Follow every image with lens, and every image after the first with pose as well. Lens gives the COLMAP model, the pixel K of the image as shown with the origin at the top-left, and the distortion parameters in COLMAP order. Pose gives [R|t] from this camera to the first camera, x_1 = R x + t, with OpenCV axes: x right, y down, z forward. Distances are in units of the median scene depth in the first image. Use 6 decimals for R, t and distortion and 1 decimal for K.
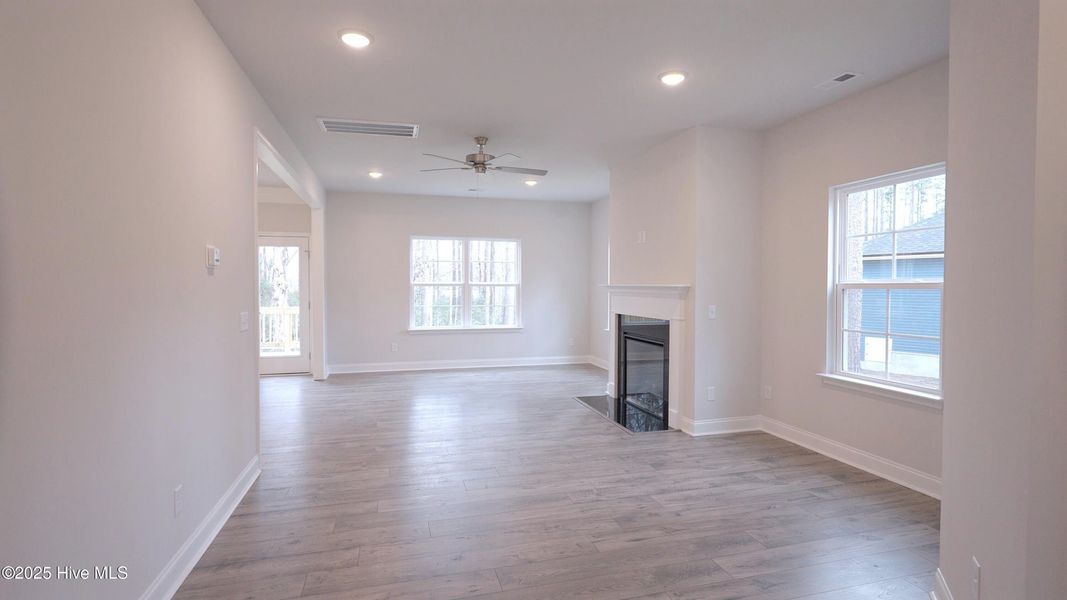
lens RADIAL K [[512.9, 0, 533.5], [0, 512.9, 300.0], [0, 0, 1]] dist [-0.015685, 0.008846]
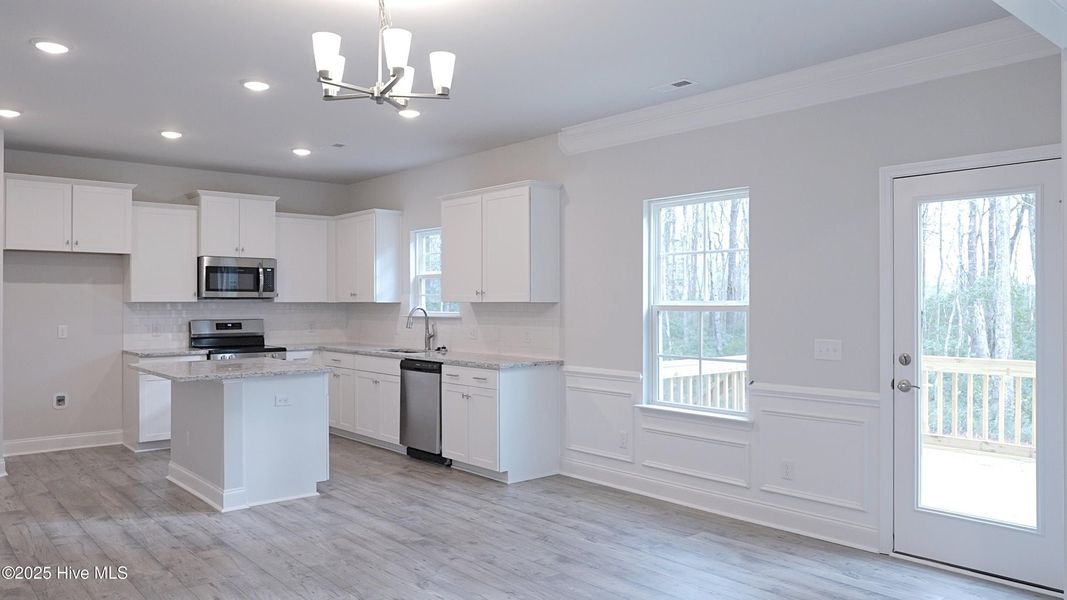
lens RADIAL K [[768.6, 0, 533.5], [0, 768.6, 300.0], [0, 0, 1]] dist [-0.011664, -0.000316]
pose [[0.419881, -0.006215, -0.907558, -0.162174], [-0.024288, 0.999541, -0.018082, -0.020899], [0.907254, 0.029635, 0.419537, 0.538825]]
